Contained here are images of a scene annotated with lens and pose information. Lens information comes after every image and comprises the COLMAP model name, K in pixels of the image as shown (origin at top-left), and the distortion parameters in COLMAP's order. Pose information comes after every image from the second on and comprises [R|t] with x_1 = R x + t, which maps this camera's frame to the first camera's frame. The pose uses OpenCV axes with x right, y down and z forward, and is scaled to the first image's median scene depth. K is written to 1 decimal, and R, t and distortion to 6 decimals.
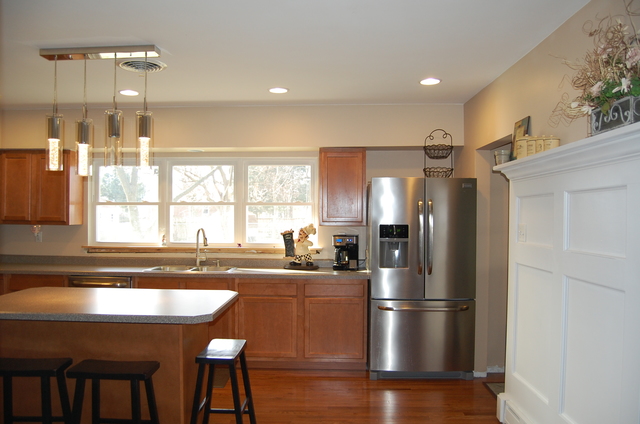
lens RADIAL K [[501.1, 0, 319.9], [0, 501.1, 216.8], [0, 0, 1]] dist [-0.086374, 0.019374]
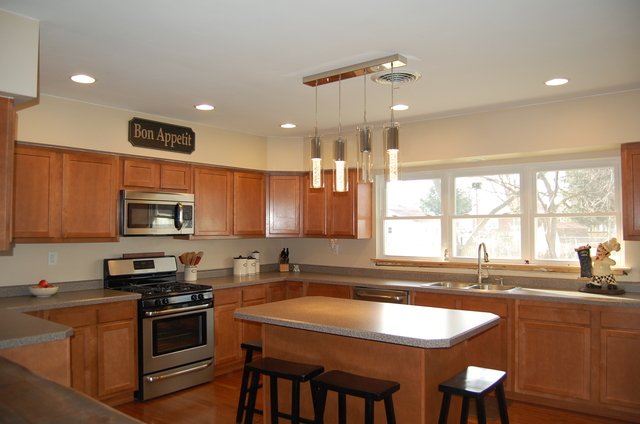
lens RADIAL K [[501.1, 0, 319.9], [0, 501.1, 216.8], [0, 0, 1]] dist [-0.086374, 0.019374]
pose [[0.803889, -0.020657, -0.594420, 0.070497], [0.004217, 0.999570, -0.029034, 0.000219], [0.594764, 0.020833, 0.803630, 0.077106]]
